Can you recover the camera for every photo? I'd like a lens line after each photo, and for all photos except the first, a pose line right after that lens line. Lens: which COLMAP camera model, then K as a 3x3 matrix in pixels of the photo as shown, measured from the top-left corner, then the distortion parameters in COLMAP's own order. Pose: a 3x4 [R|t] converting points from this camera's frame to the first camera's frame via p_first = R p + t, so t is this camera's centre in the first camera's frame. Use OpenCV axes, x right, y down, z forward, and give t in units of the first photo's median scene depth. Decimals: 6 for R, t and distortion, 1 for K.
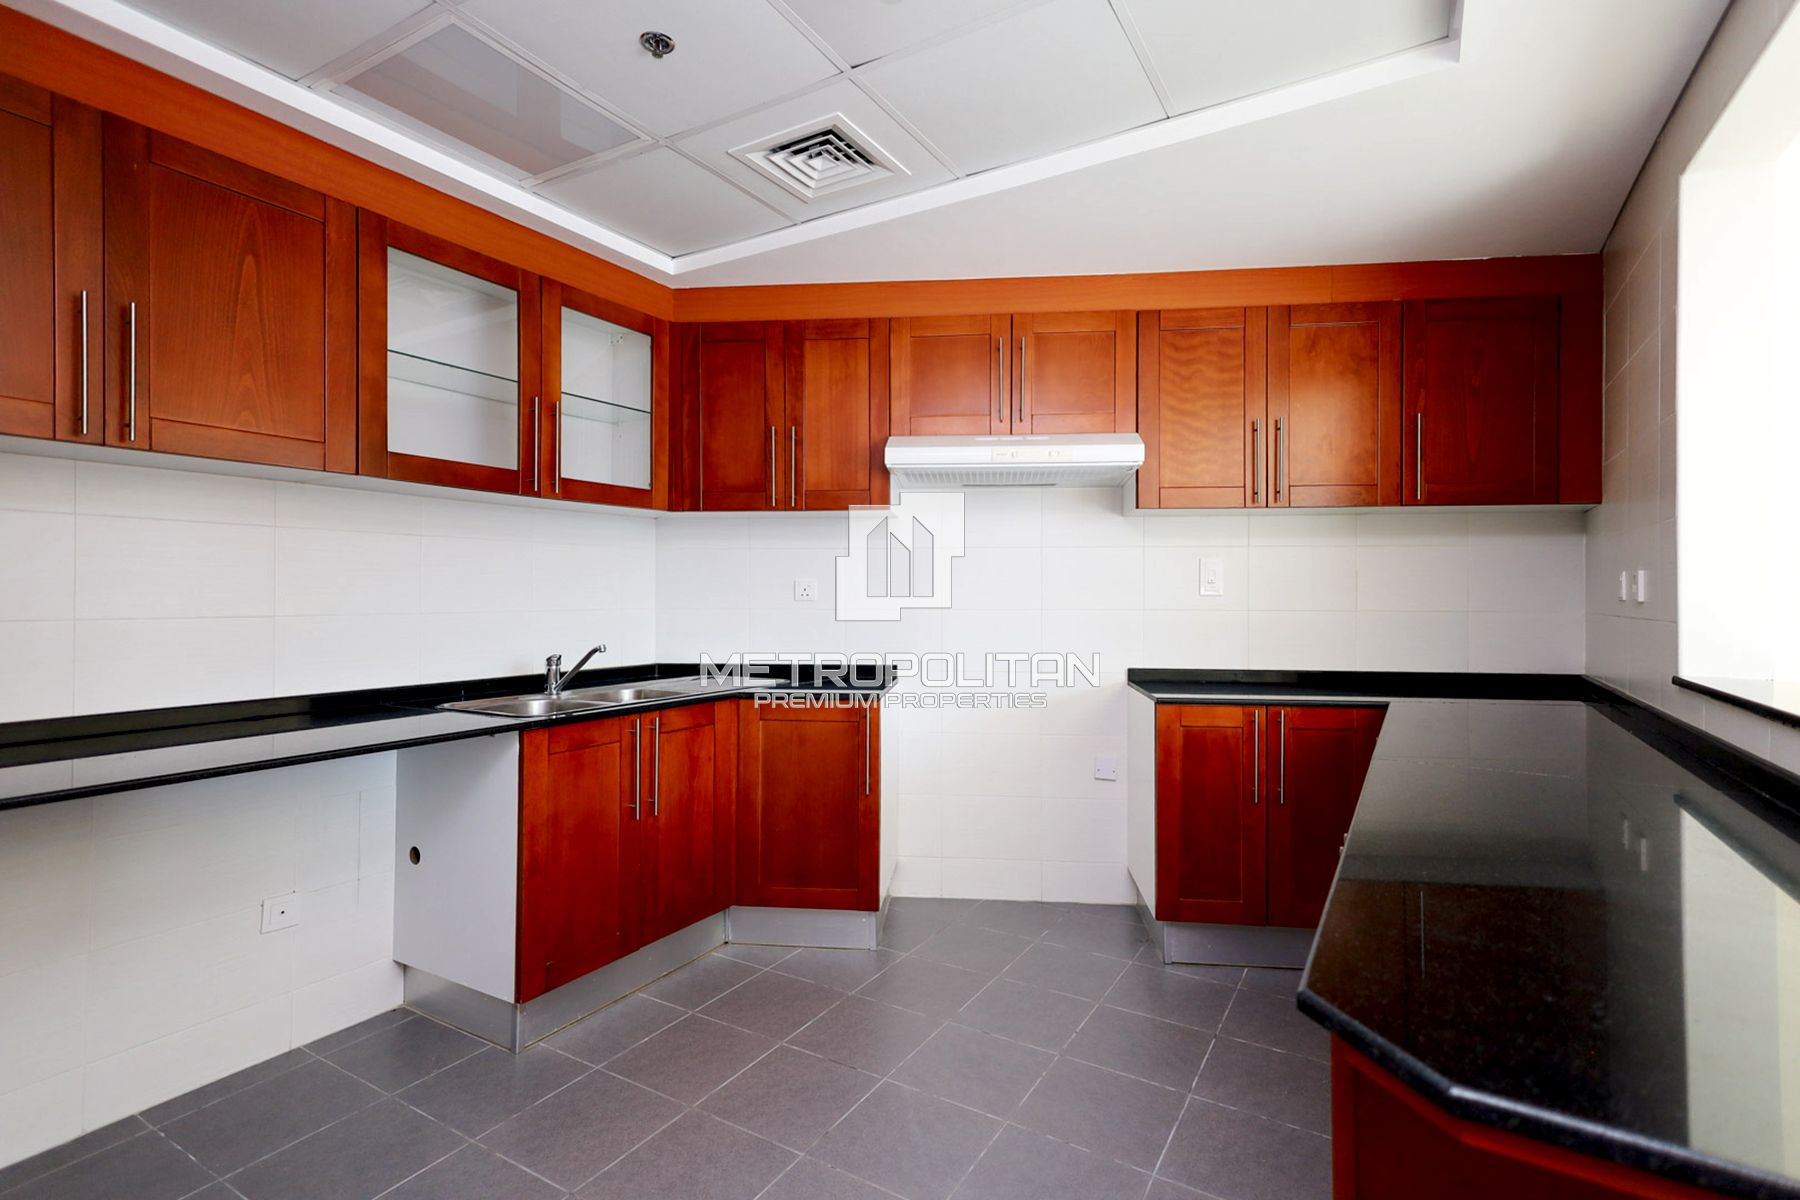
lens RADIAL K [[841.2, 0, 920.4], [0, 841.2, 593.0], [0, 0, 1]] dist [0.001939, 0.000615]
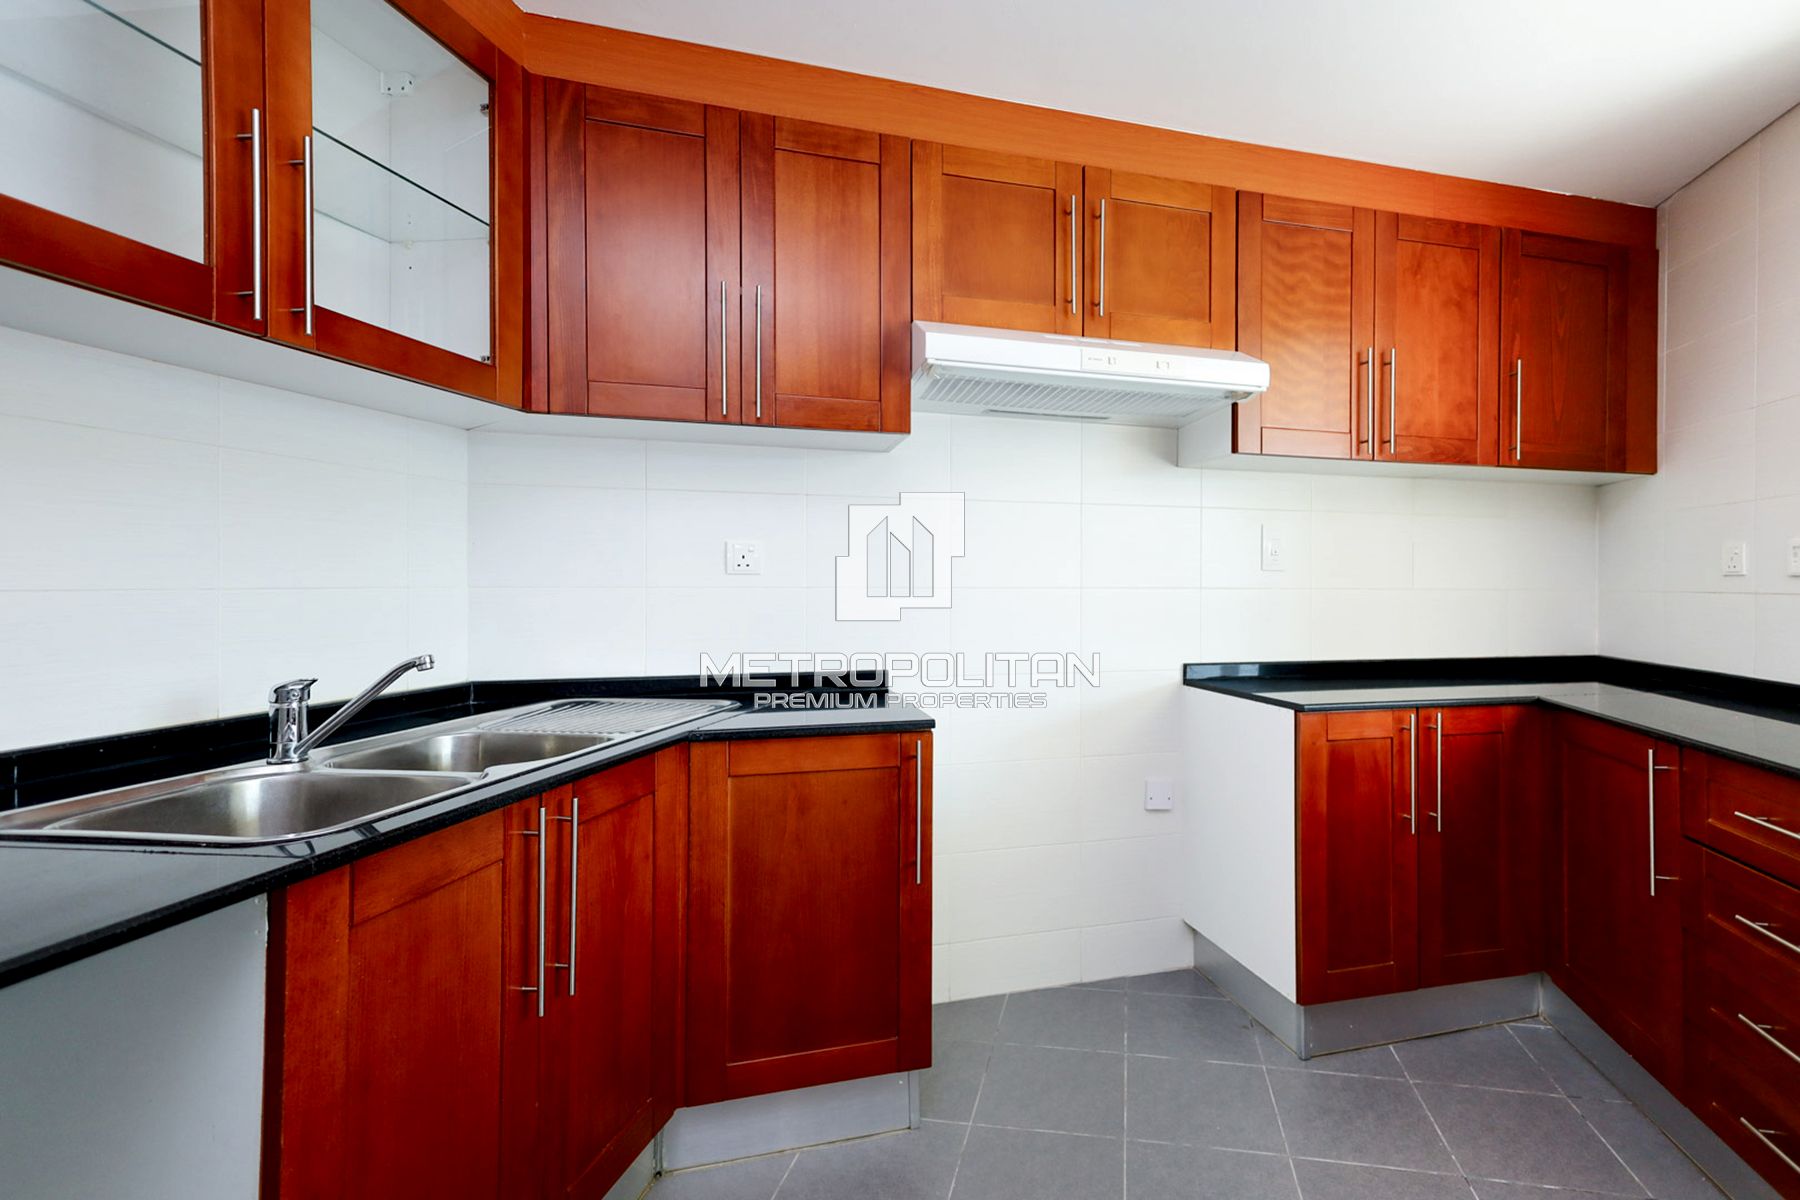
lens RADIAL K [[785.1, 0, 902.3], [0, 785.1, 587.8], [0, 0, 1]] dist [0.000560, 0.008822]
pose [[0.927628, 0.002593, 0.373495, -0.285743], [-0.003975, 0.999988, 0.002930, 0.020195], [-0.373483, -0.004202, 0.927627, 0.462610]]
